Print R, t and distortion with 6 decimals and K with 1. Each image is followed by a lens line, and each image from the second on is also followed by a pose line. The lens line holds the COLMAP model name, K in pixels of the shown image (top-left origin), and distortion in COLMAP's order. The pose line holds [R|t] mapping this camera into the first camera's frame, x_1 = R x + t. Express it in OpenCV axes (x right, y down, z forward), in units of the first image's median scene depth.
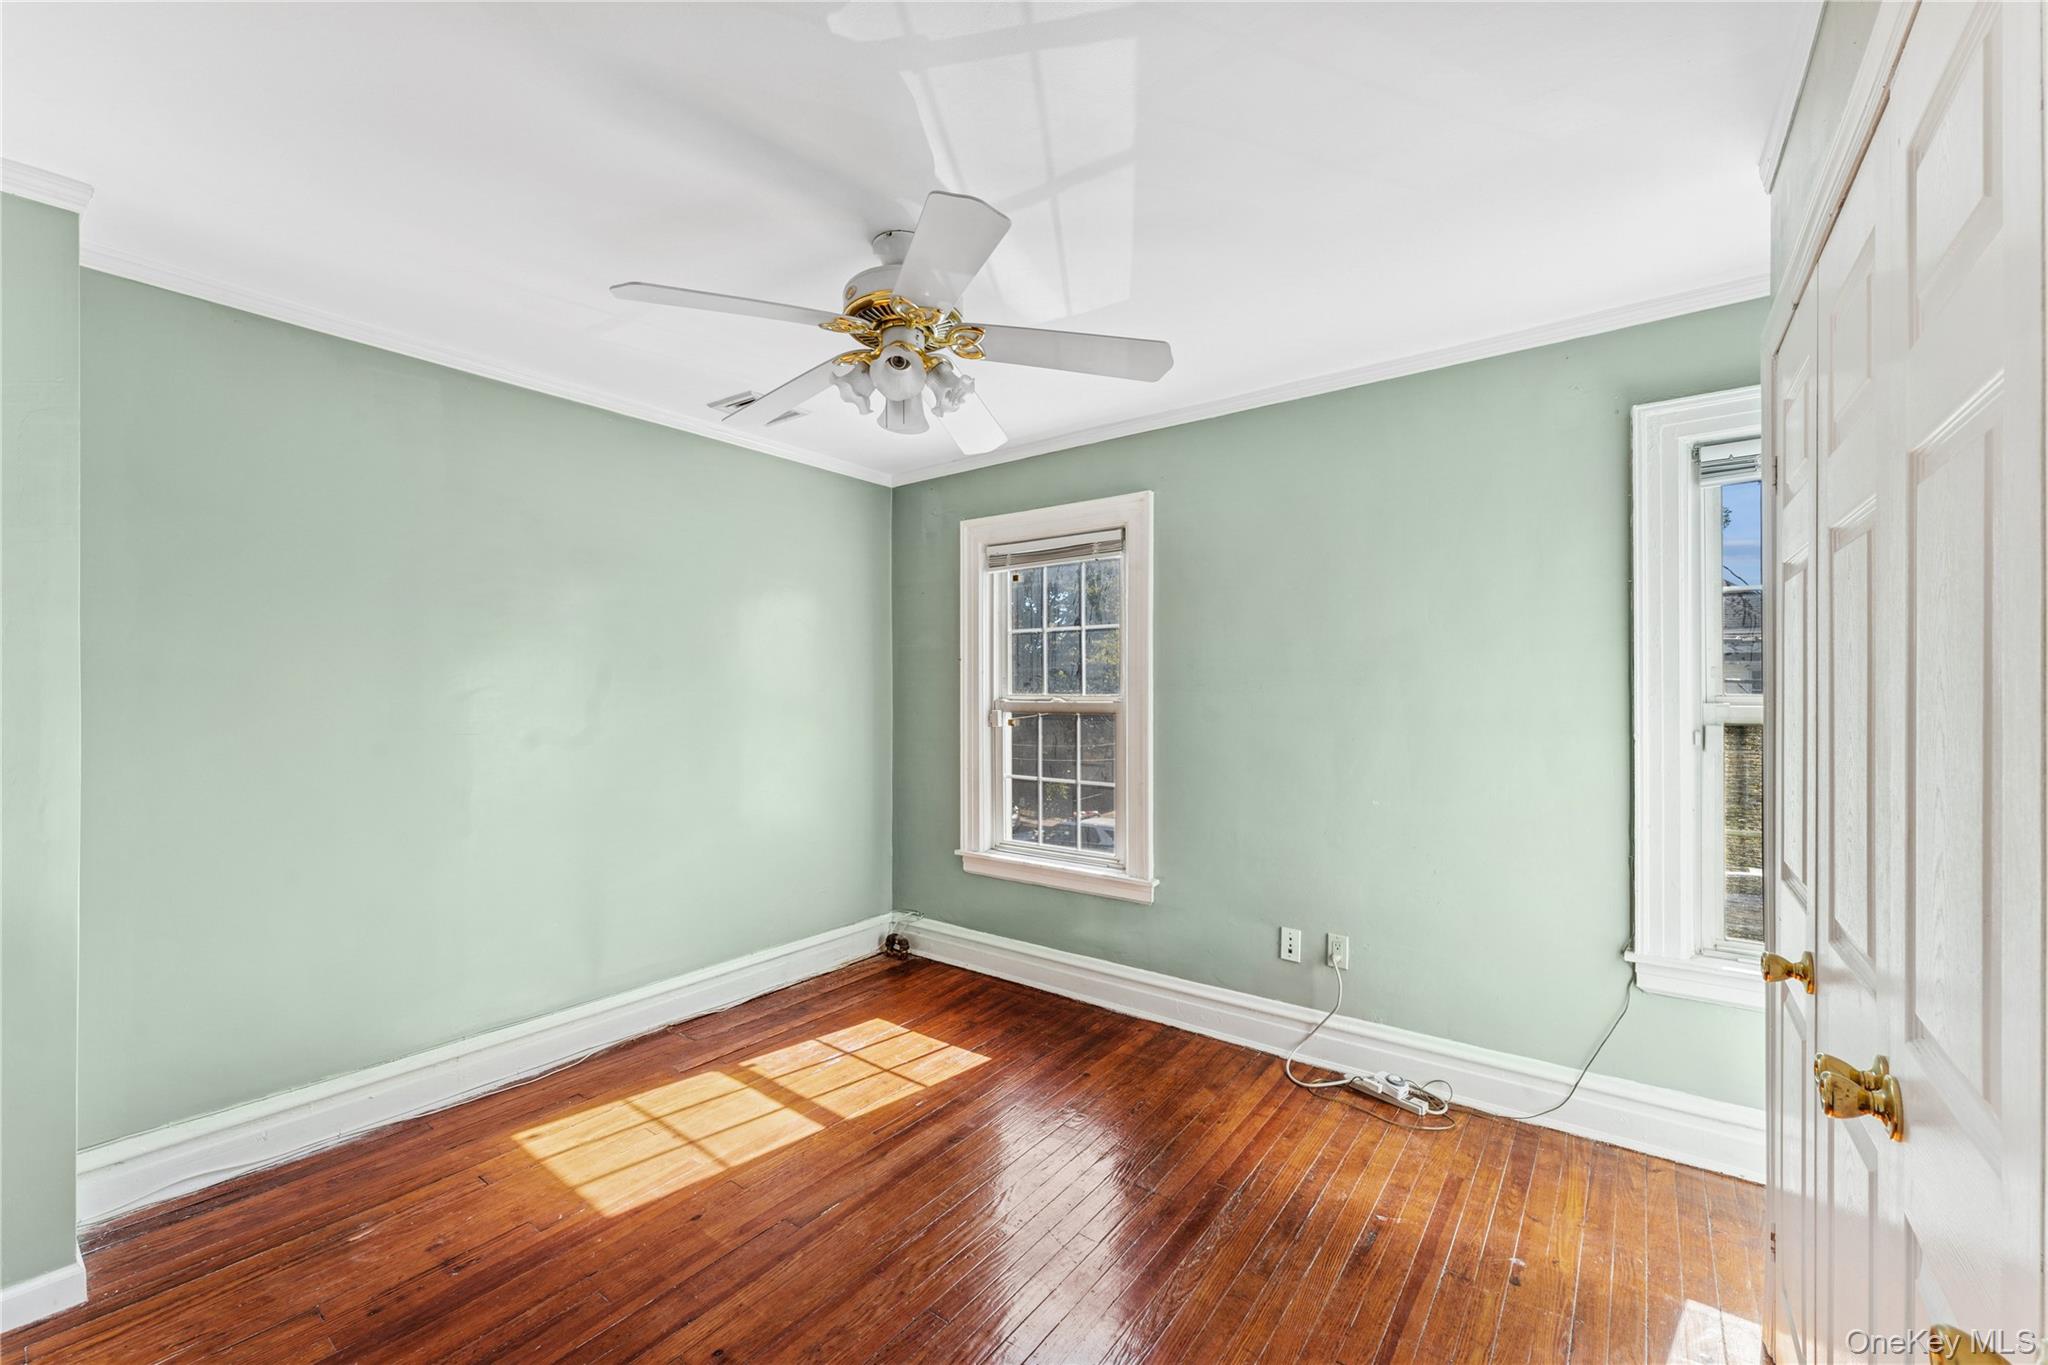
lens RADIAL K [[821.0, 0, 1015.4], [0, 821.0, 686.0], [0, 0, 1]] dist [-0.001224, -0.000721]
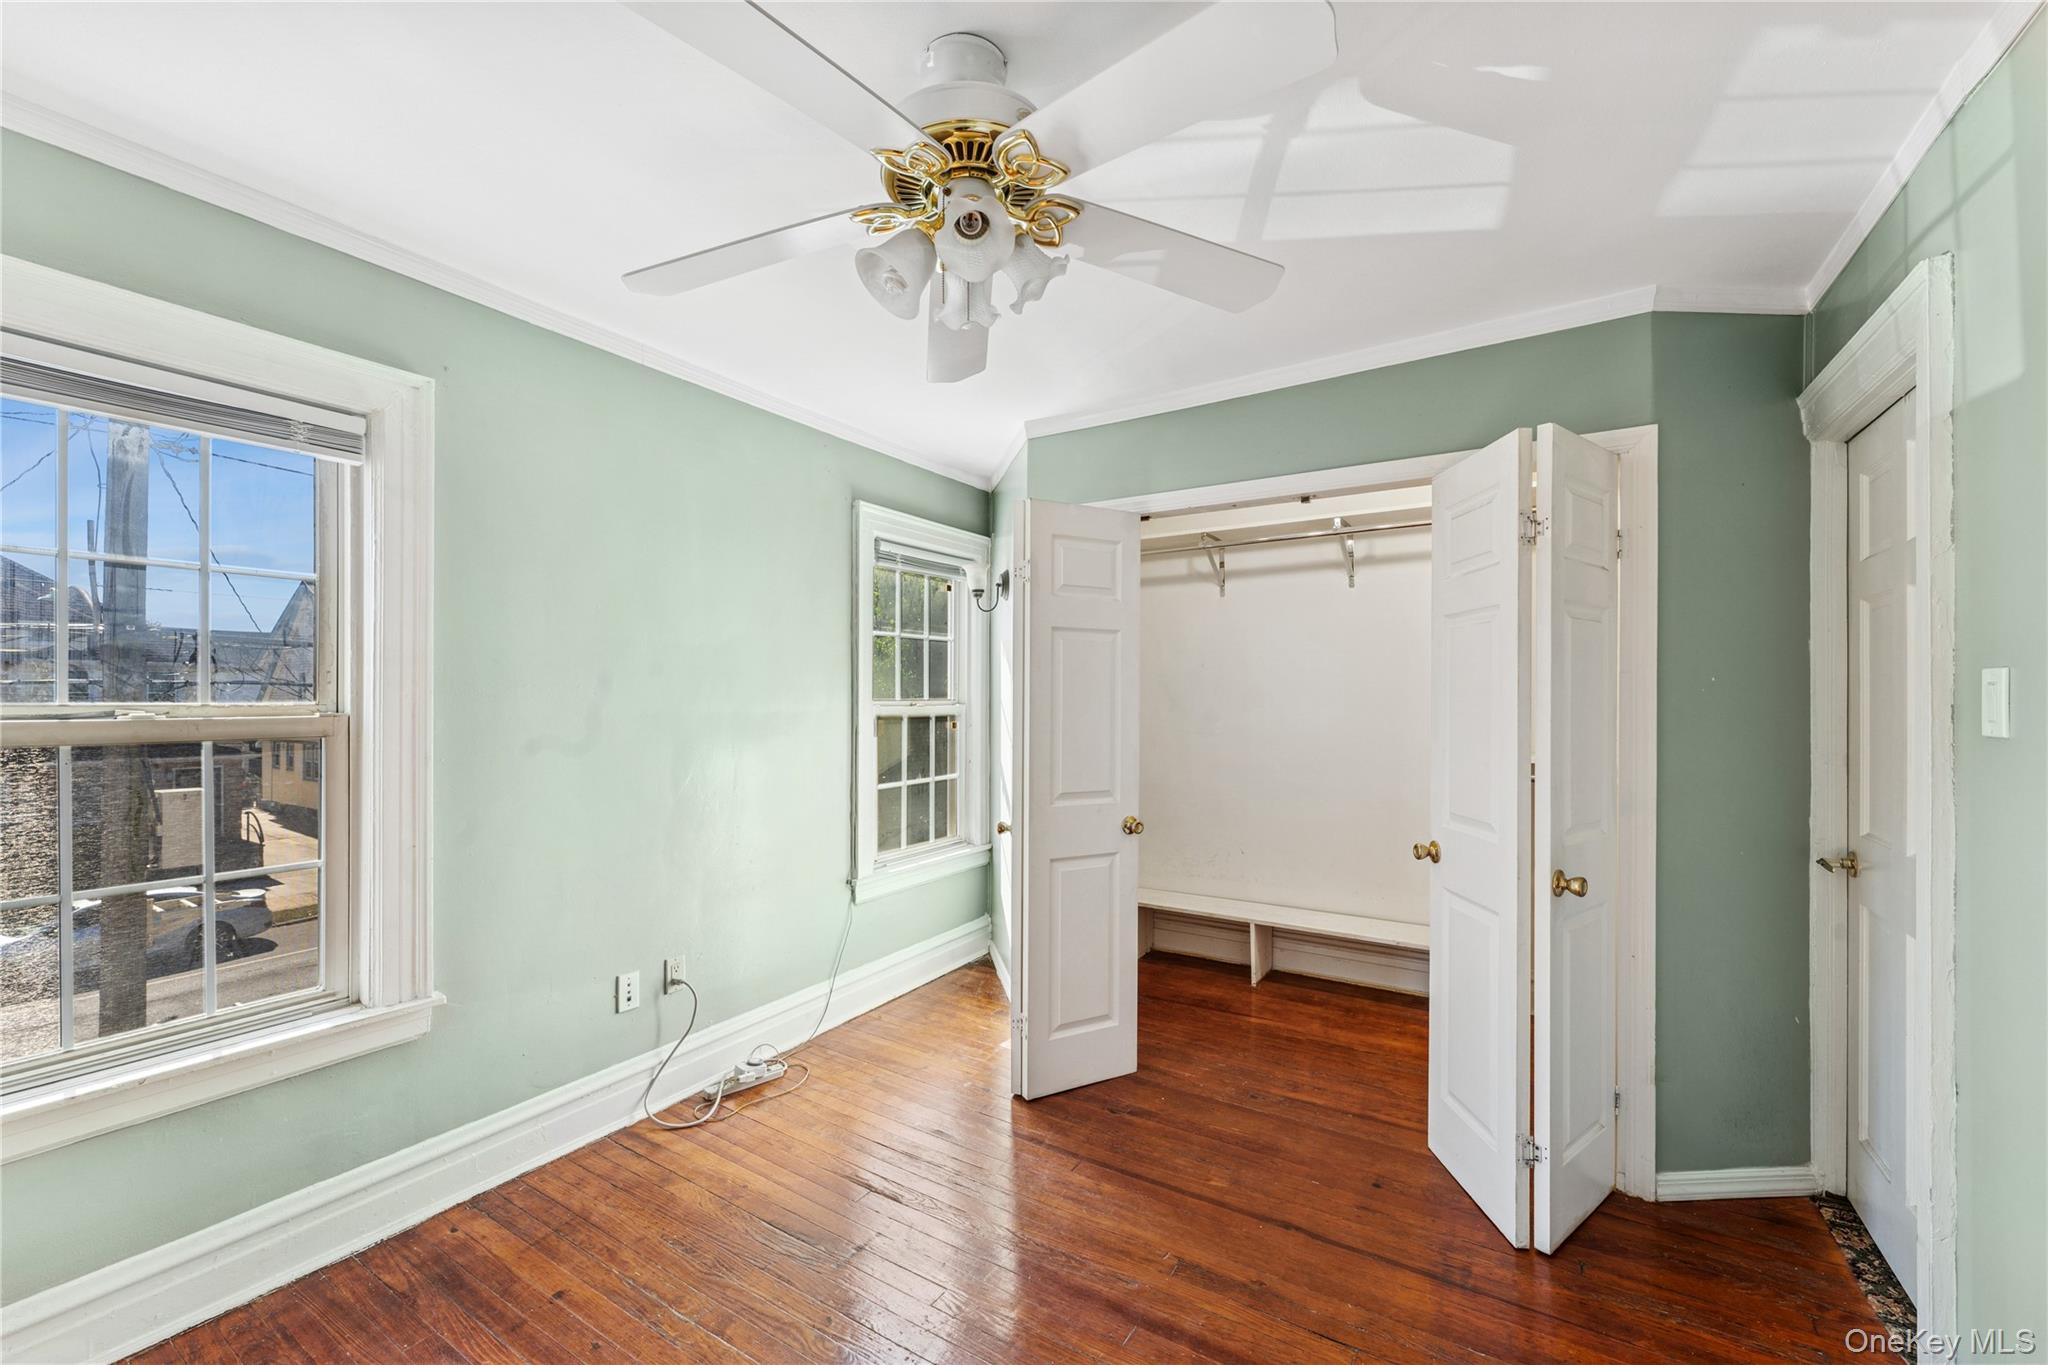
lens RADIAL K [[821.0, 0, 1015.0], [0, 821.0, 697.0], [0, 0, 1]] dist [-0.001224, -0.000721]
pose [[-0.085255, 0.003077, 0.996354, -0.547763], [-0.005880, 0.999976, -0.003591, 0.006931], [-0.996342, -0.006165, -0.085235, 0.658812]]
